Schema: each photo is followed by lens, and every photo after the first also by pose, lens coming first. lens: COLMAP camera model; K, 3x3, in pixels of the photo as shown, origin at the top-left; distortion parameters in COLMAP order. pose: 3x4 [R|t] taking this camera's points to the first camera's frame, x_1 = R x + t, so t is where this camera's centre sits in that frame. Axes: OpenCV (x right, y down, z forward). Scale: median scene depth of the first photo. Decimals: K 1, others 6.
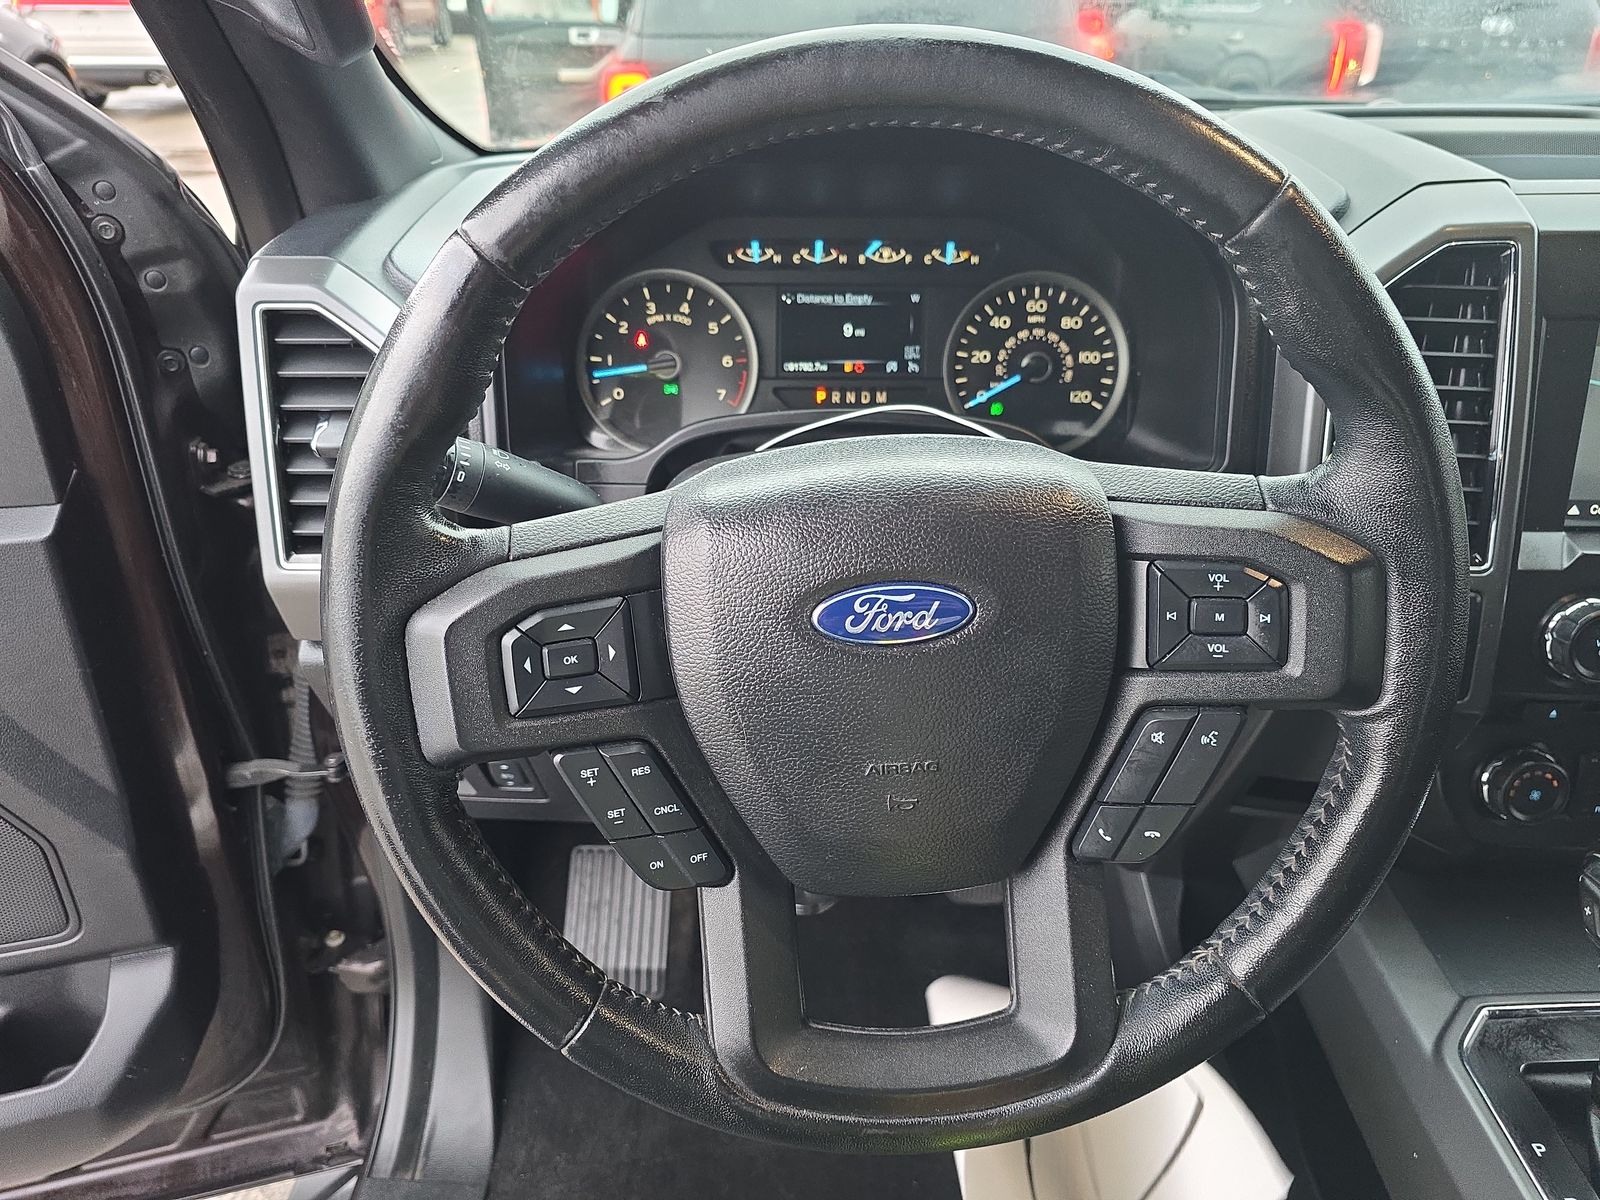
lens RADIAL K [[1180.1, 0, 789.0], [0, 1180.1, 593.7], [0, 0, 1]] dist [0.120177, -0.192886]
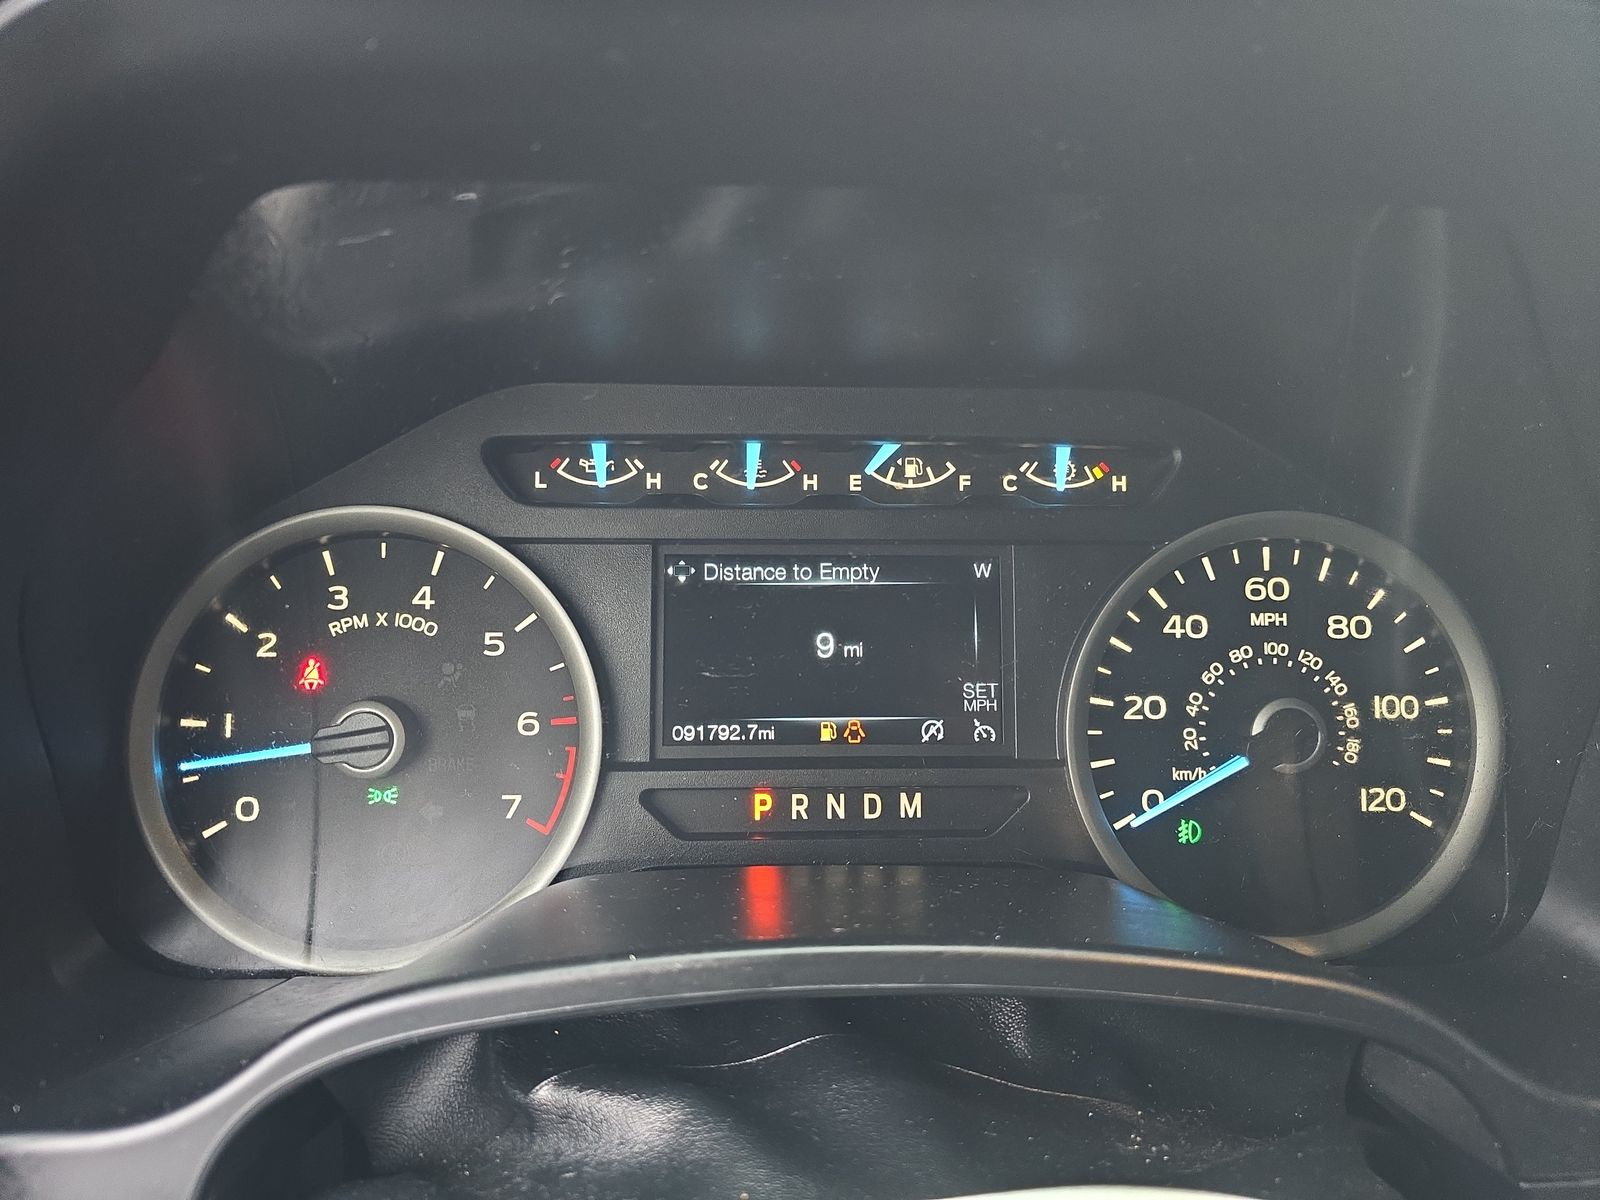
lens RADIAL K [[1180.1, 0, 789.0], [0, 1180.1, 593.7], [0, 0, 1]] dist [0.120177, -0.192886]
pose [[0.998000, -0.006253, 0.062898, 0.011140], [0.017094, 0.984716, -0.173330, -0.168624], [-0.060853, 0.174058, 0.982853, 0.591865]]
